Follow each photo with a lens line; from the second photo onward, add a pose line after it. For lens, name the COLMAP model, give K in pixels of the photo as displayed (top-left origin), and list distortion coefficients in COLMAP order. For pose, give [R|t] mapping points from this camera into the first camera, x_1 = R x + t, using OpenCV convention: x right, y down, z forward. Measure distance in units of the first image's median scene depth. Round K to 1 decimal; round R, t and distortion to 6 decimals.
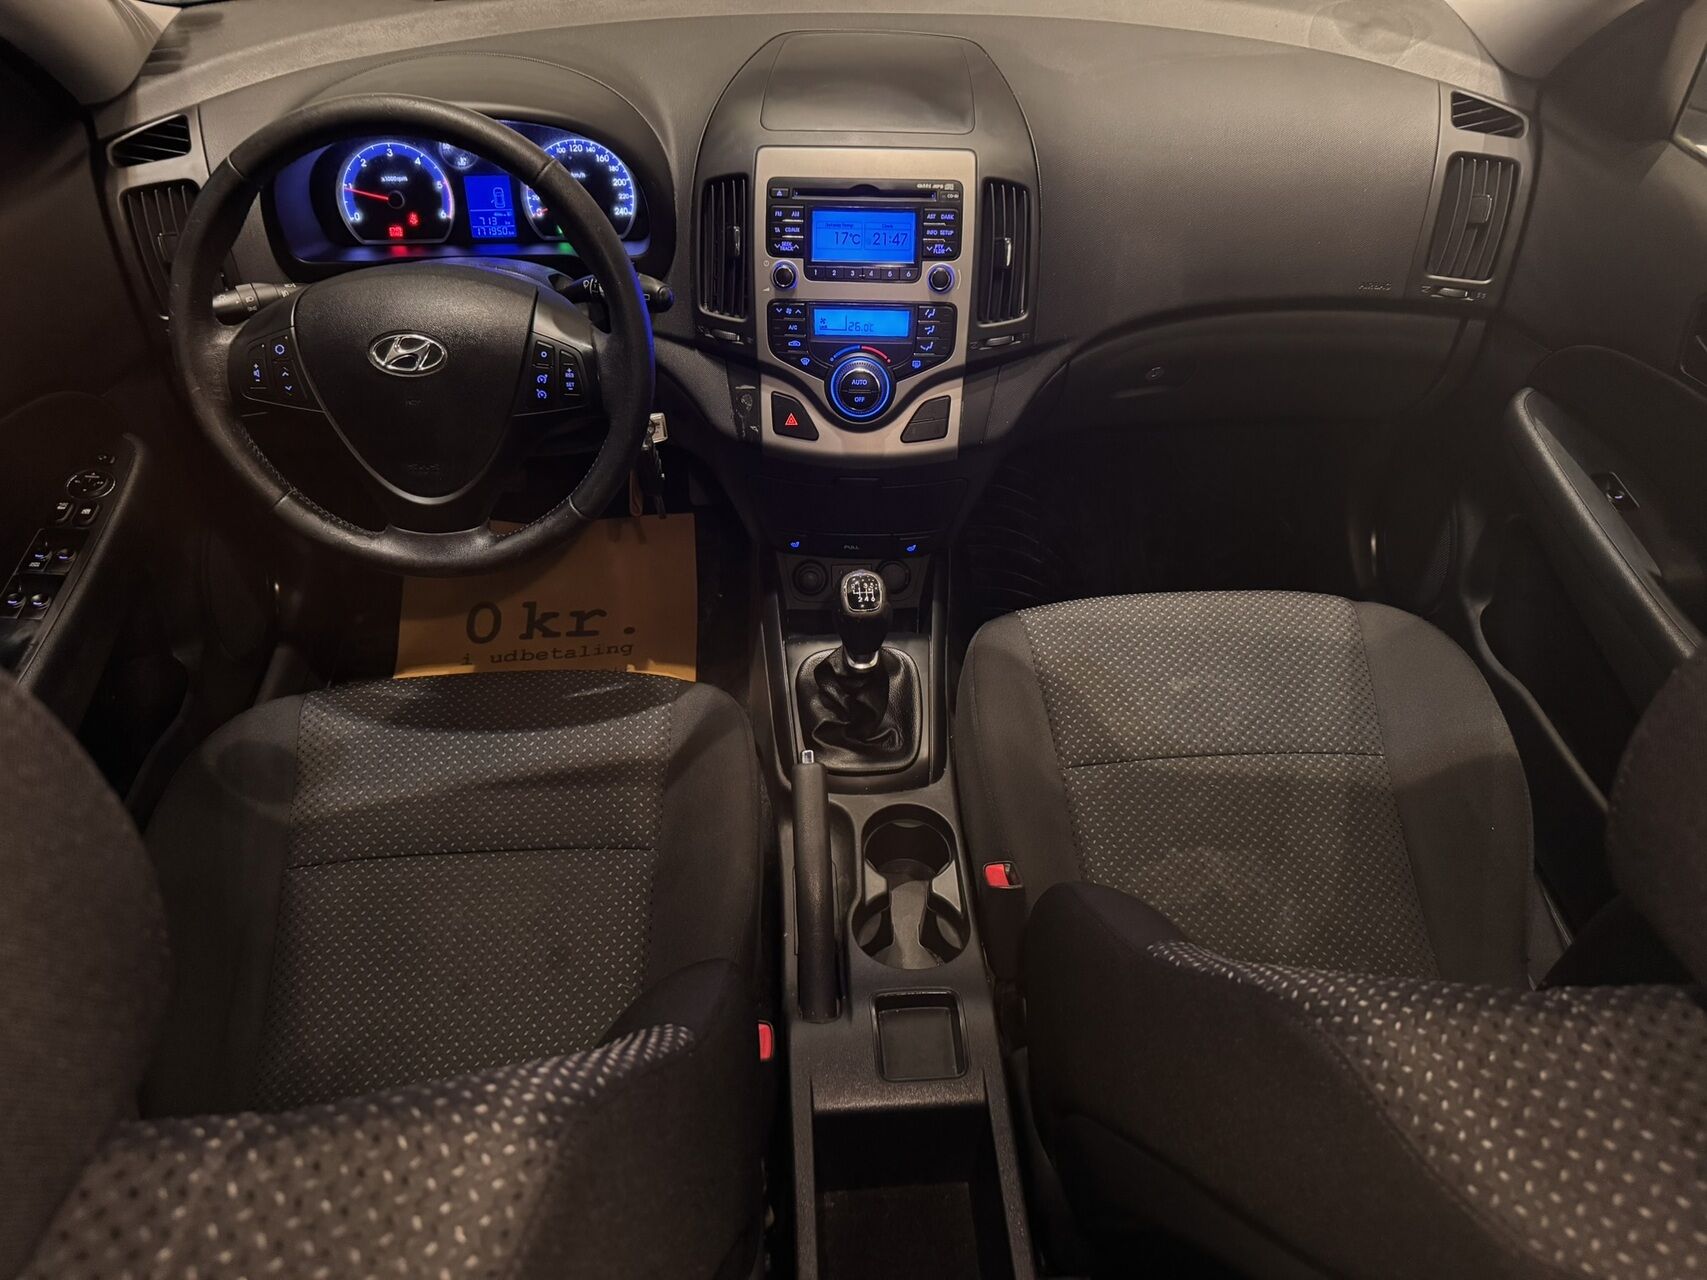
lens RADIAL K [[1211.9, 0, 853.5], [0, 1211.9, 640.0], [0, 0, 1]] dist [0.004428, 0.007093]
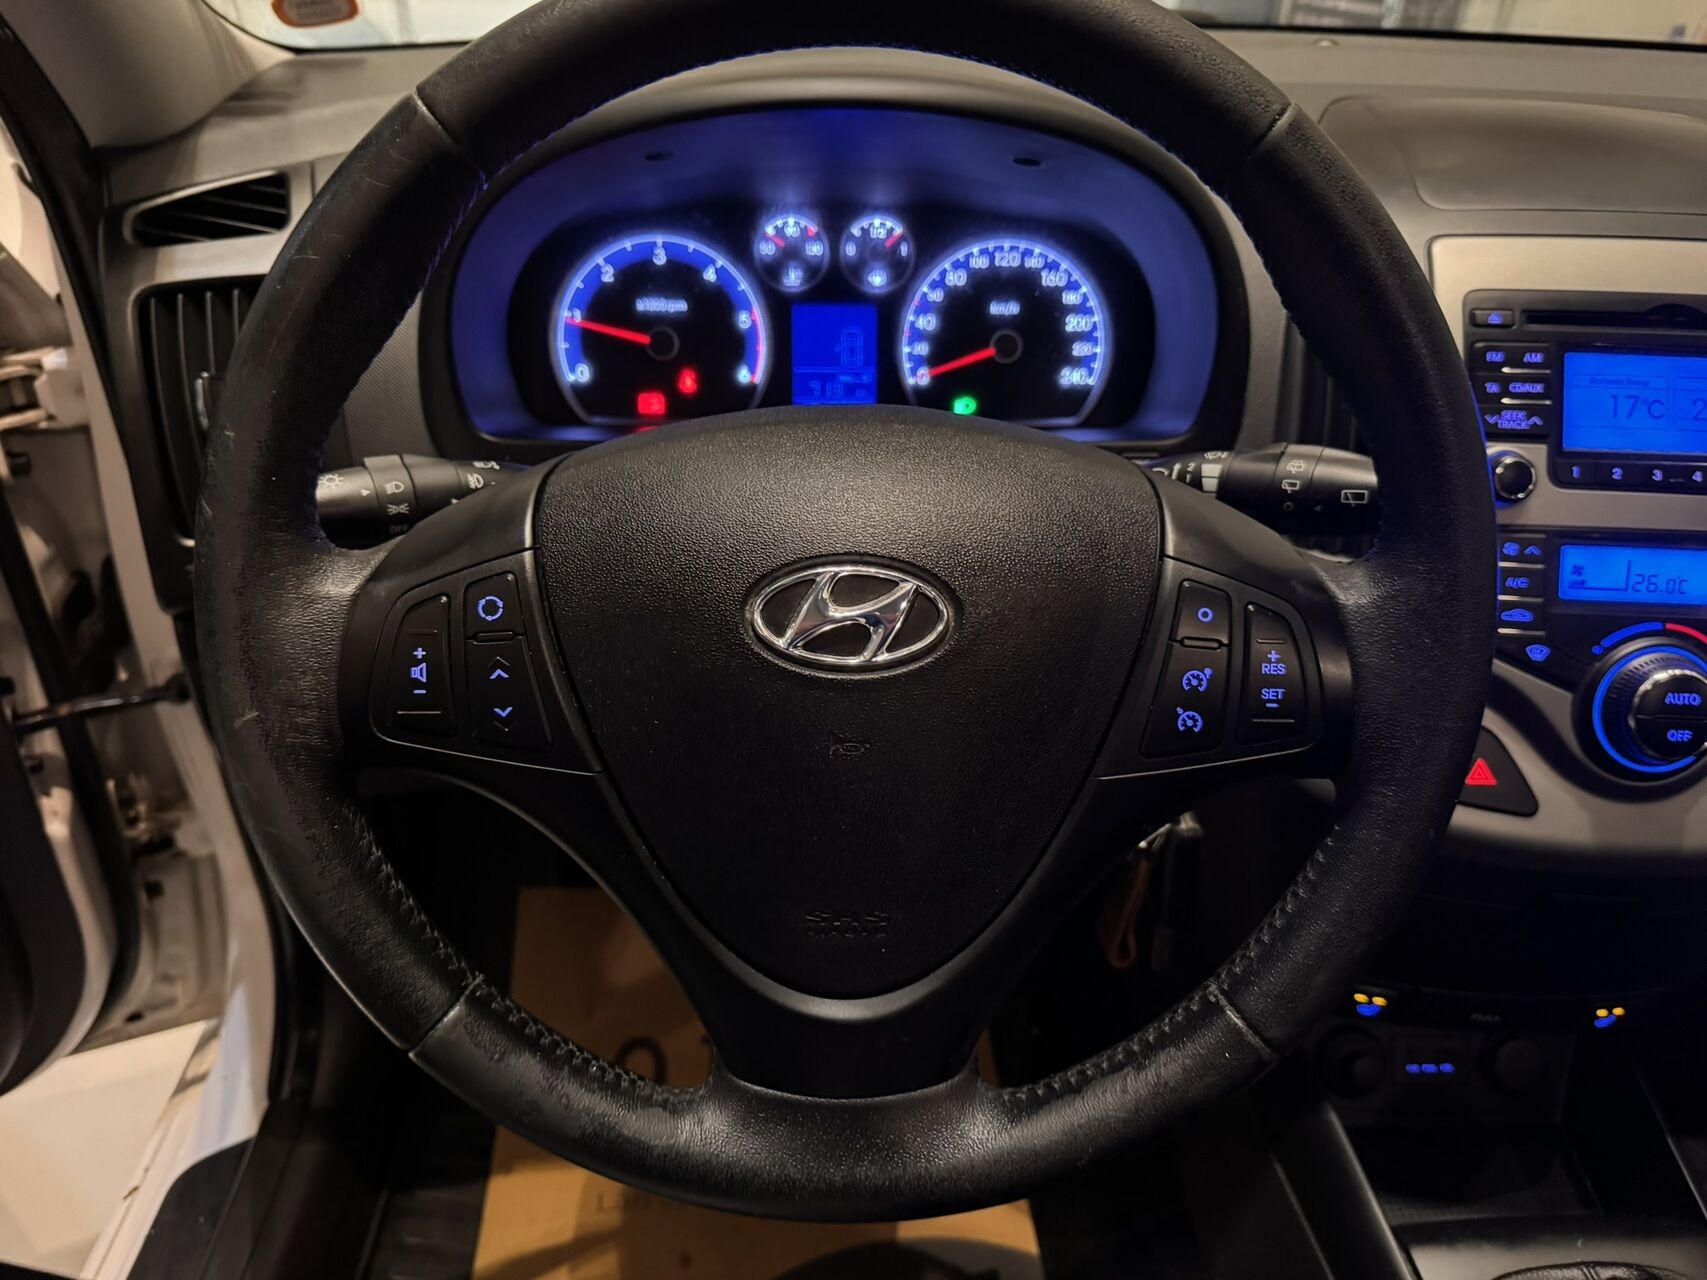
lens RADIAL K [[1229.2, 0, 853.5], [0, 1229.2, 640.0], [0, 0, 1]] dist [0.007156, -0.166092]
pose [[0.999630, 0.004749, 0.026782, -0.318729], [0.002133, 0.967928, -0.251218, -0.116196], [-0.027116, 0.251182, 0.967560, 0.547055]]
